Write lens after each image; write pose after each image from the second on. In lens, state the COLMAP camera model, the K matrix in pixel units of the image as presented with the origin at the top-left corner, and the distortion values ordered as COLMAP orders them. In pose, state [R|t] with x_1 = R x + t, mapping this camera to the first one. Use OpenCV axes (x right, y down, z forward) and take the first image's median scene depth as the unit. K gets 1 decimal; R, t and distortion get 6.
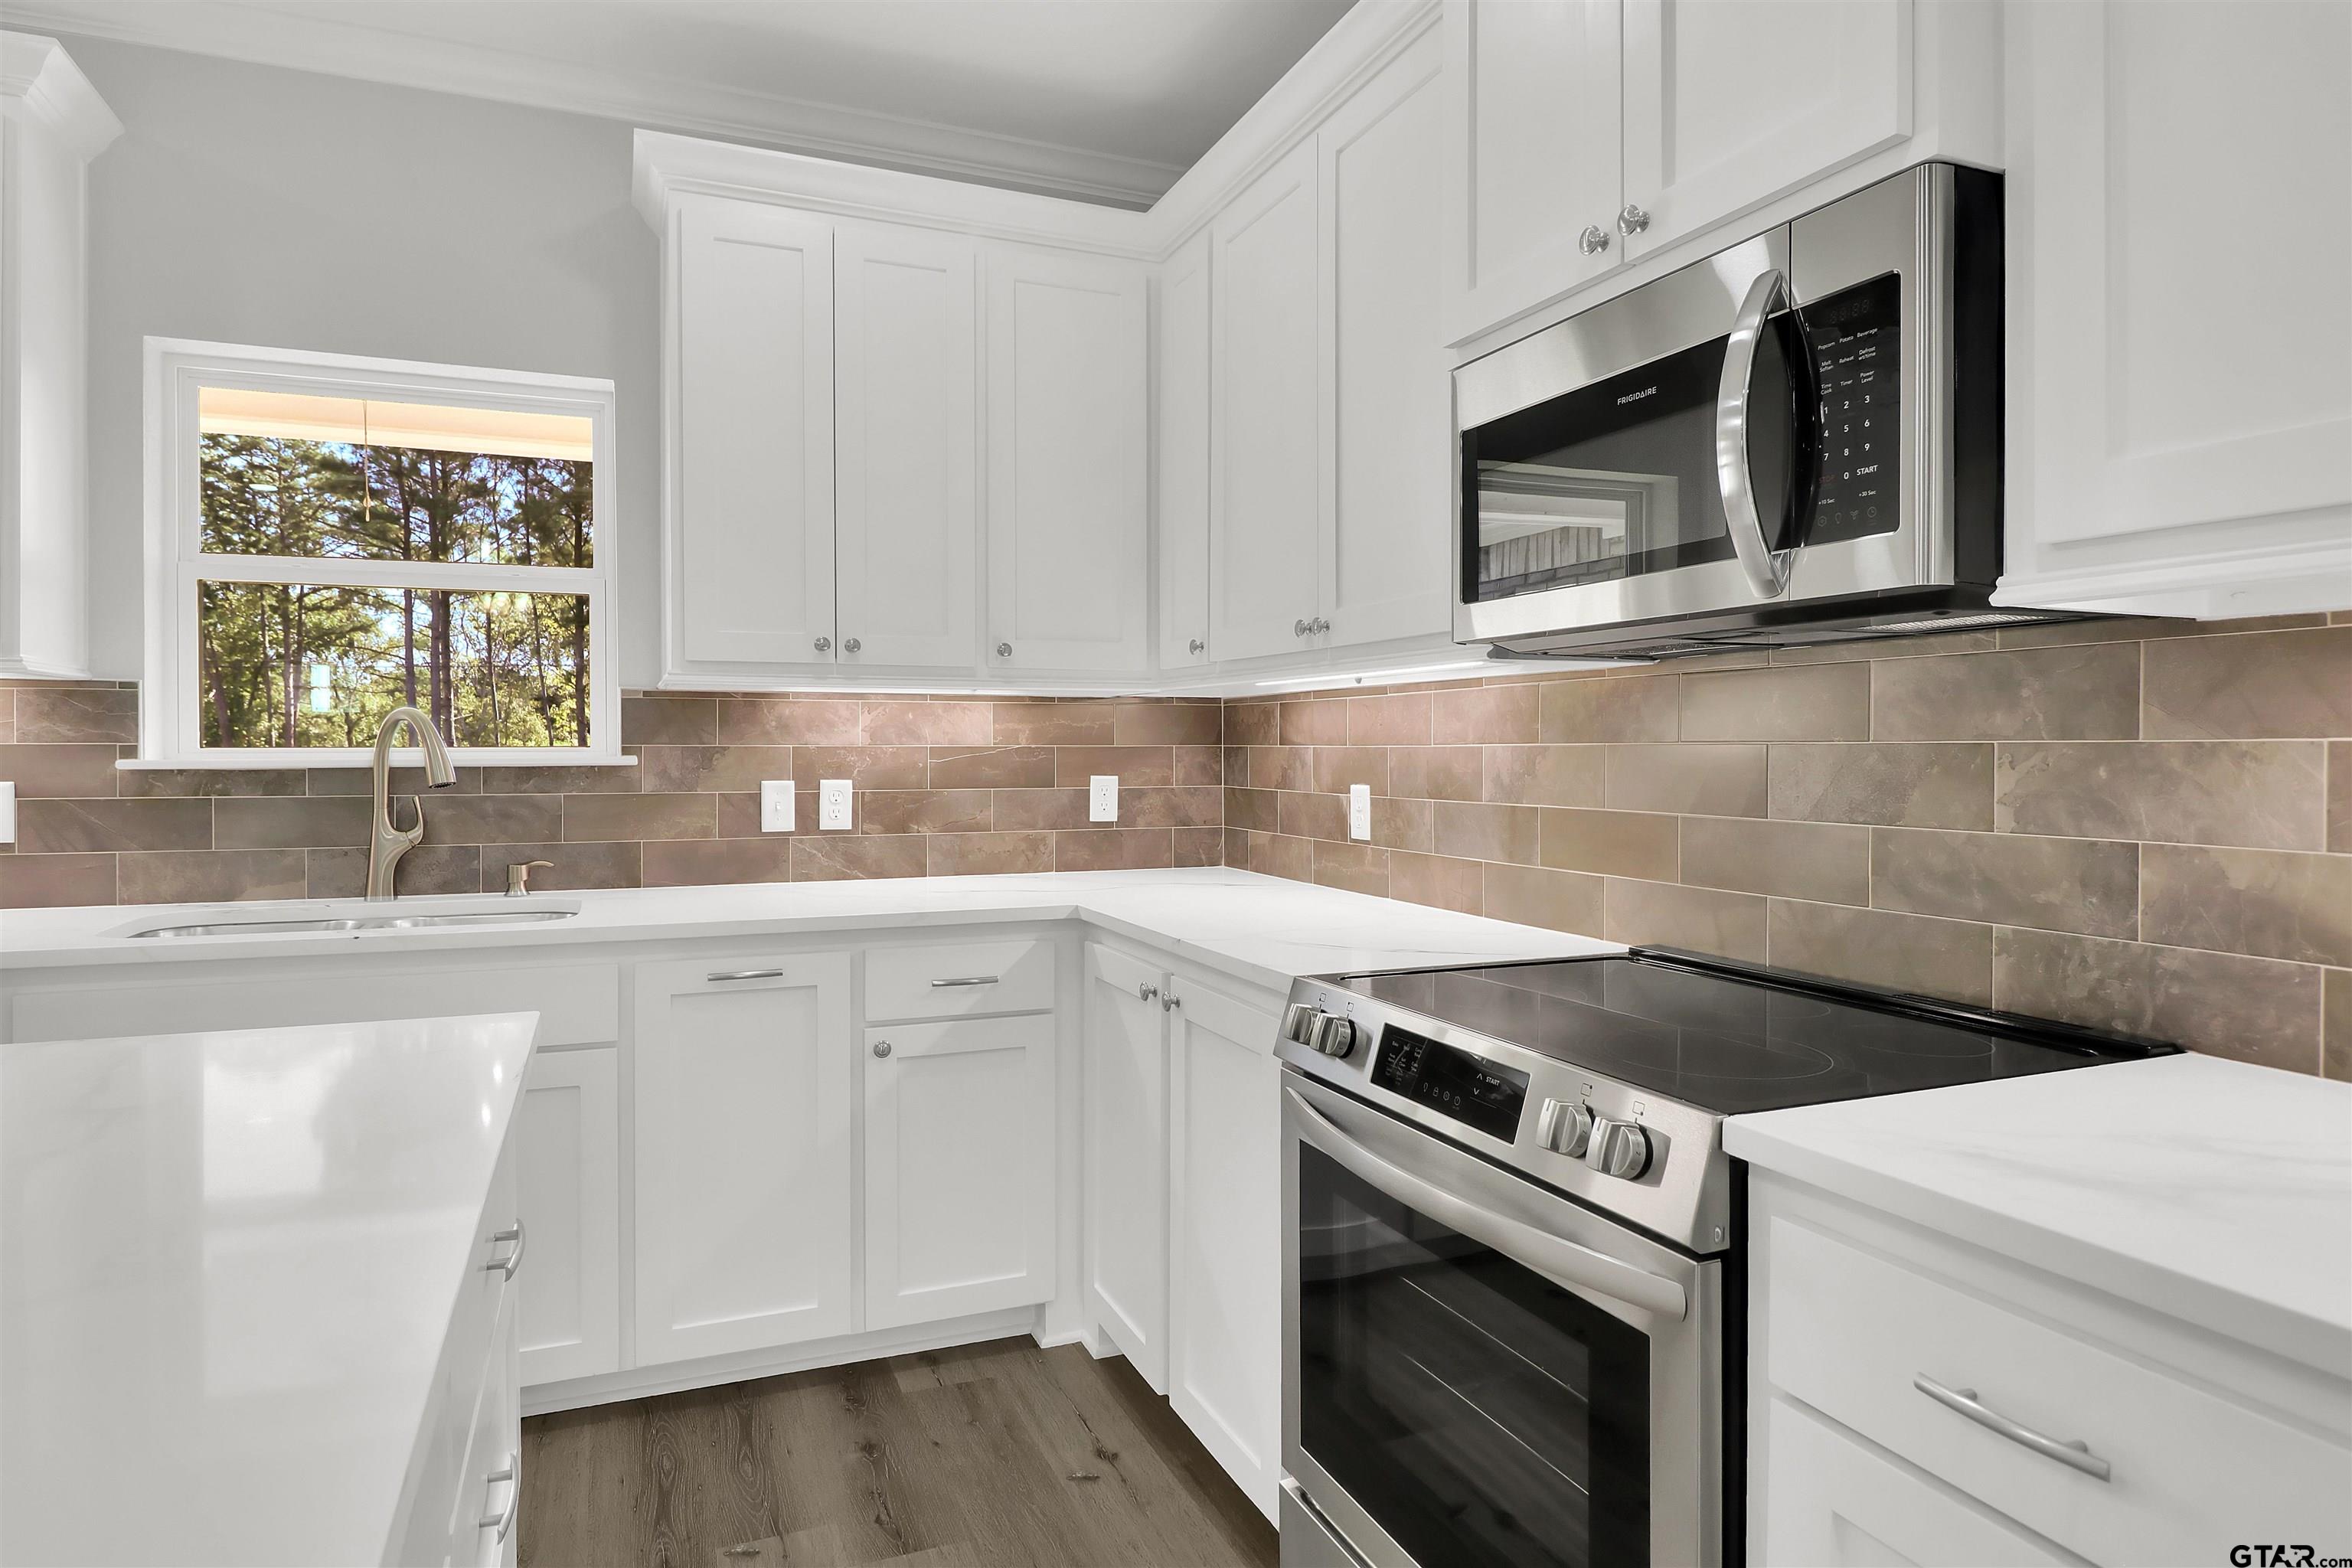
lens RADIAL K [[1306.8, 0, 1142.9], [0, 1306.8, 755.0], [0, 0, 1]] dist [0.000985, -0.012620]
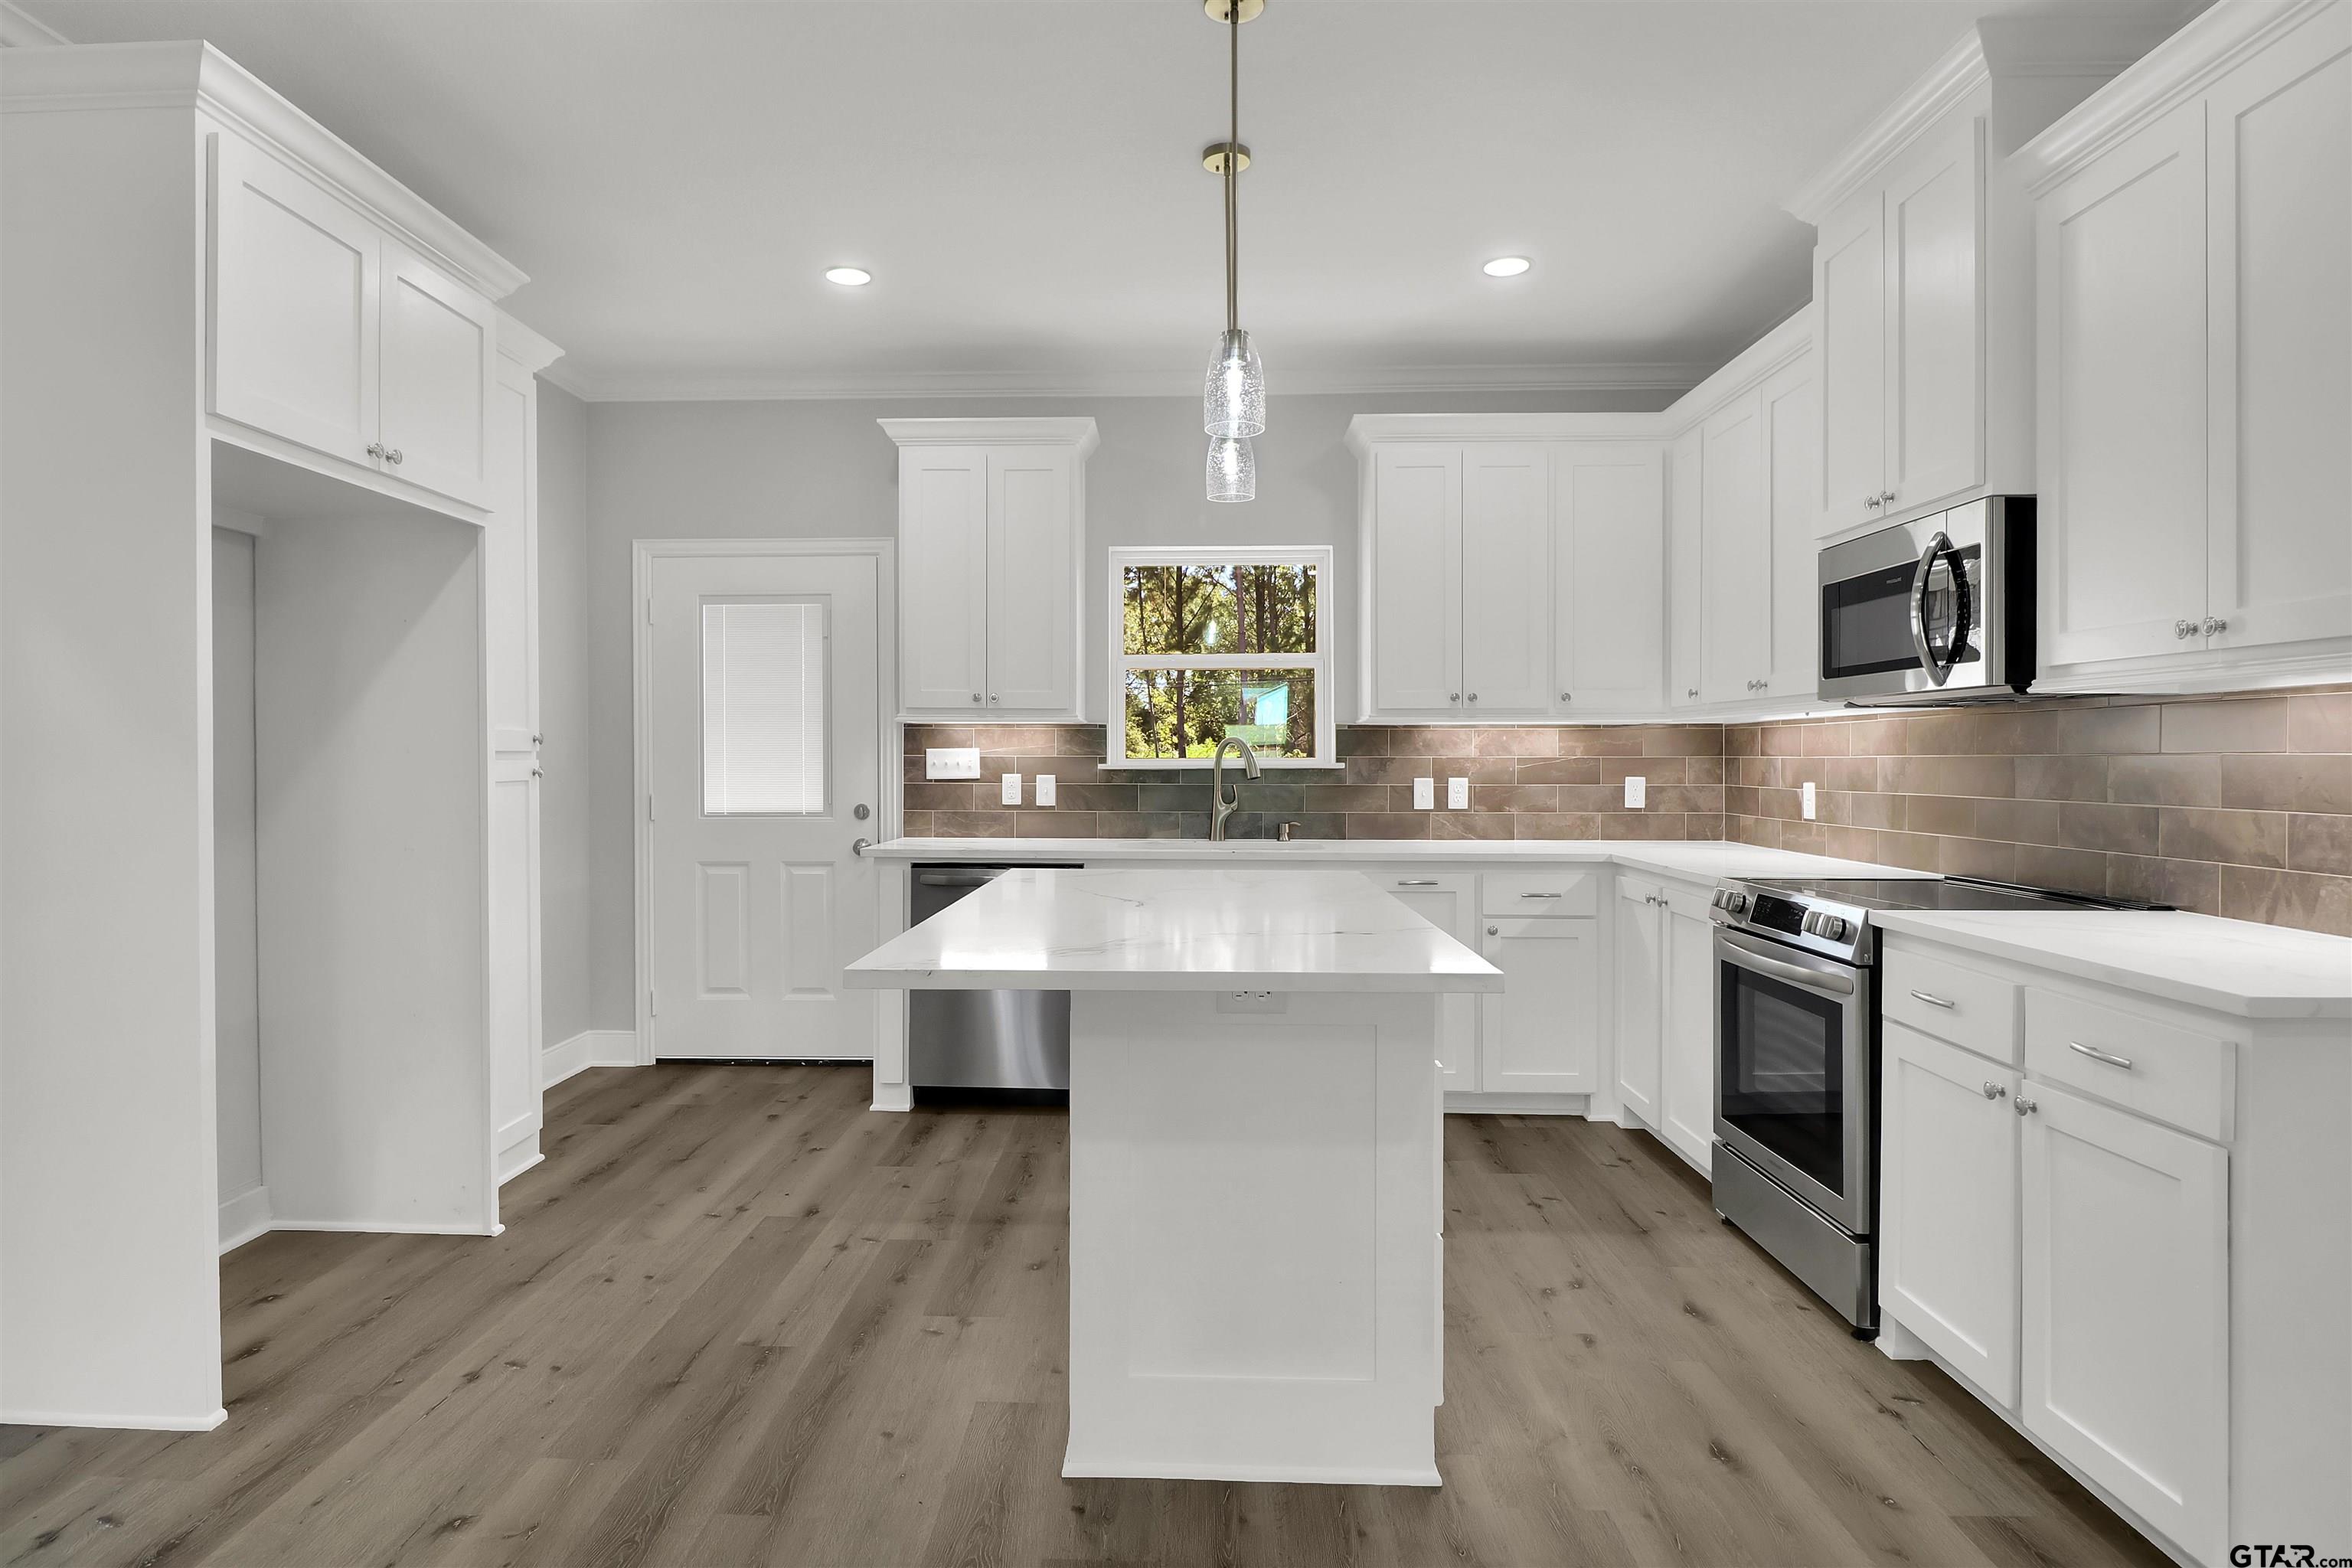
lens RADIAL K [[1306.8, 0, 1152.5], [0, 1306.8, 768.6], [0, 0, 1]] dist [0.000985, -0.012620]
pose [[0.915417, 0.003280, -0.402494, 0.086998], [-0.002464, 0.999994, 0.002544, 0.004733], [0.402500, -0.001337, 0.915419, -0.778767]]
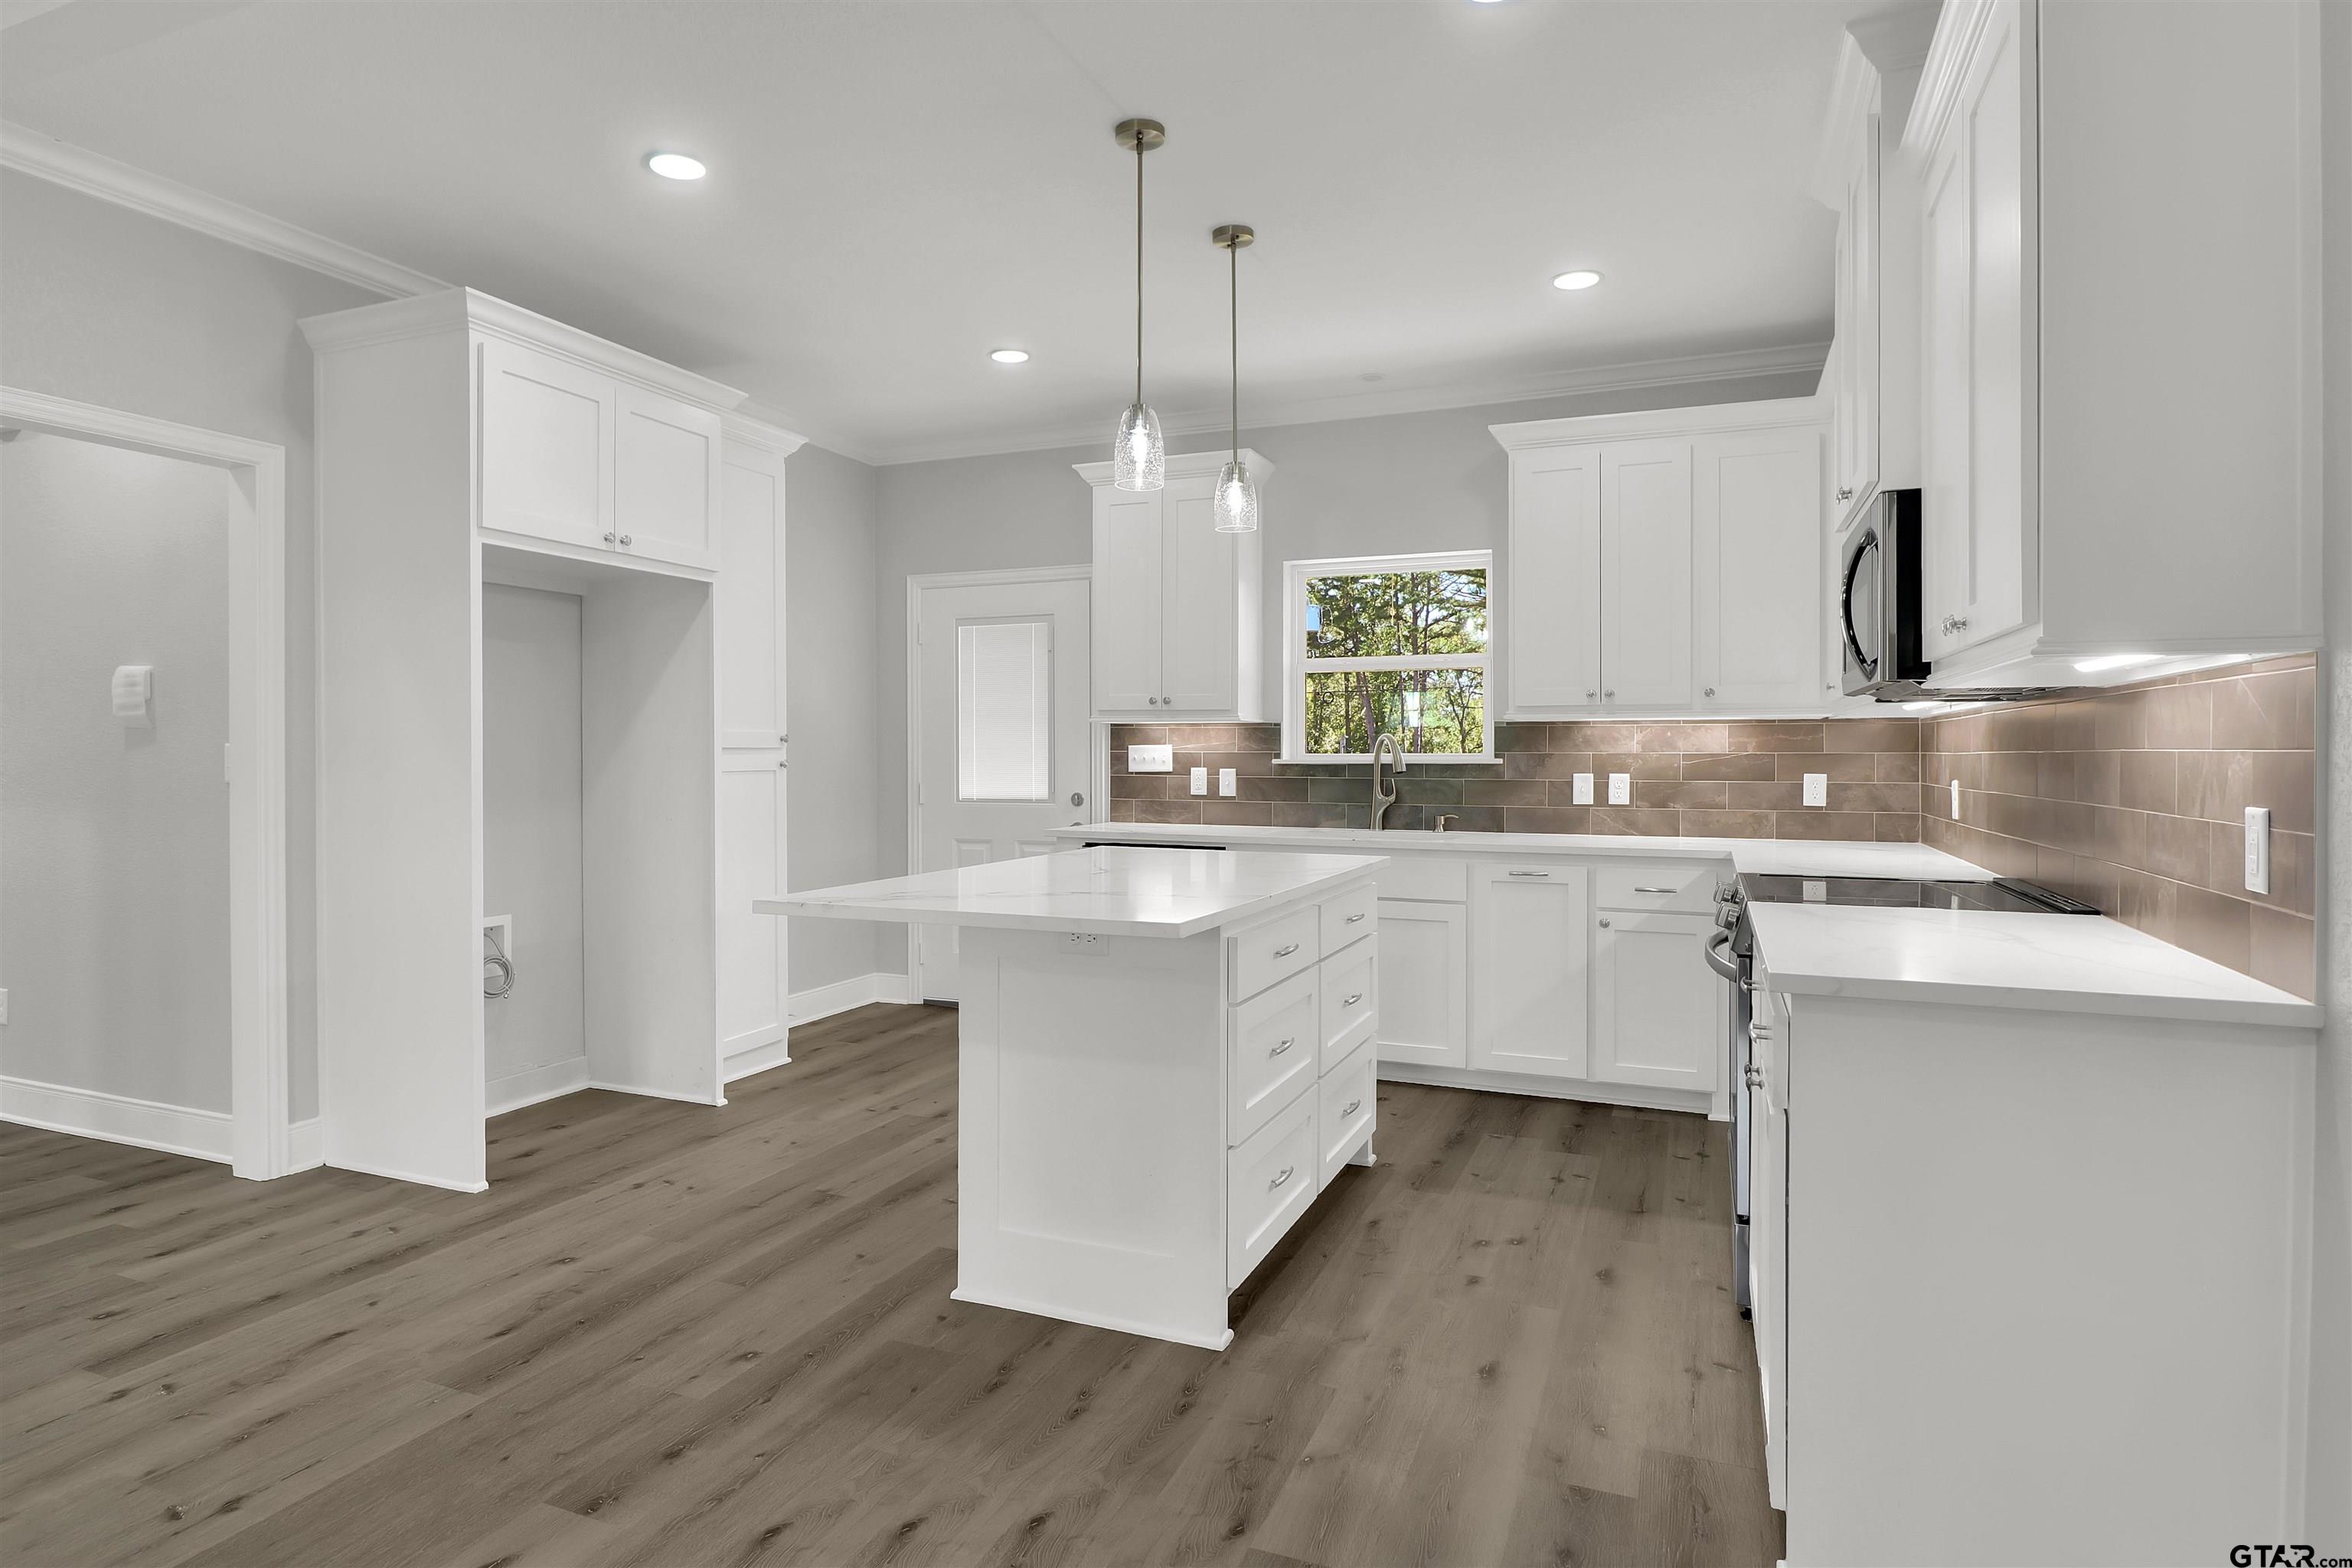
lens RADIAL K [[1327.4, 0, 1152.3], [0, 1327.4, 763.4], [0, 0, 1]] dist [0.002914, -0.002275]
pose [[0.709374, 0.005490, -0.704811, 0.628178], [-0.005209, 0.999983, 0.002546, 0.005611], [0.704813, 0.001865, 0.709391, -0.711048]]
